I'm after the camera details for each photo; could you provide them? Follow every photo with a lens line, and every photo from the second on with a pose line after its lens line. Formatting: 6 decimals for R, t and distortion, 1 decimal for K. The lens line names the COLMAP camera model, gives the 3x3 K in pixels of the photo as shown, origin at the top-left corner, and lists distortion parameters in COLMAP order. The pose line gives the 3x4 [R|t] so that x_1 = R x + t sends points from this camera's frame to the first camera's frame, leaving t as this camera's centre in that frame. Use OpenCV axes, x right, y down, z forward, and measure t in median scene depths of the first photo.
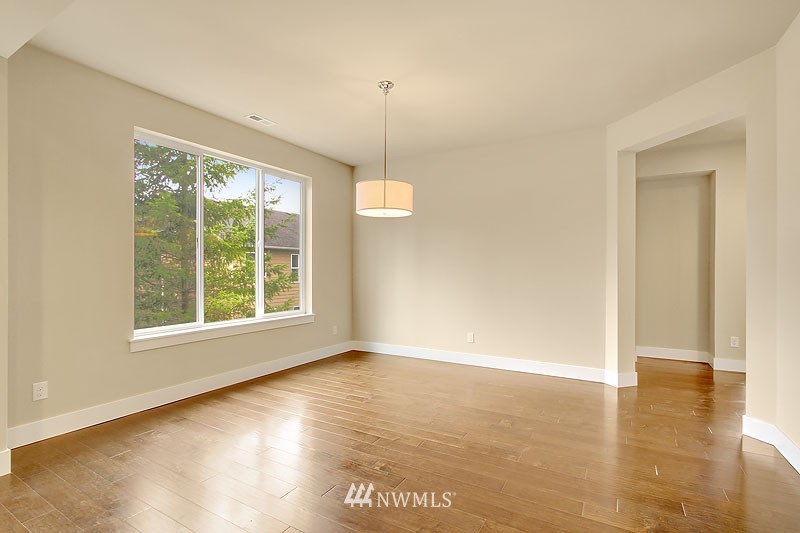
lens RADIAL K [[385.1, 0, 406.7], [0, 385.1, 273.5], [0, 0, 1]] dist [-0.004423, -0.000196]
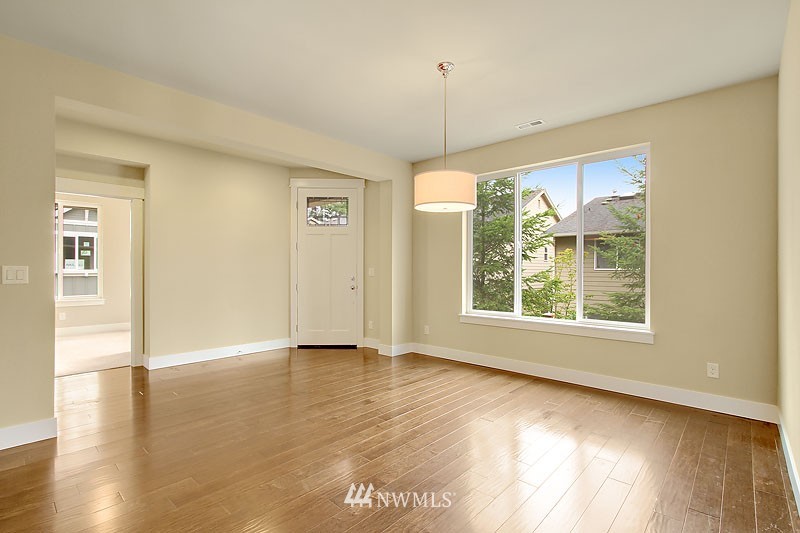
lens RADIAL K [[385.1, 0, 406.7], [0, 385.1, 273.5], [0, 0, 1]] dist [-0.004423, -0.000196]
pose [[-0.232014, 0.009463, -0.972666, 0.777909], [-0.008858, 0.999891, 0.011841, -0.010308], [0.972672, 0.011363, -0.231905, 1.023620]]
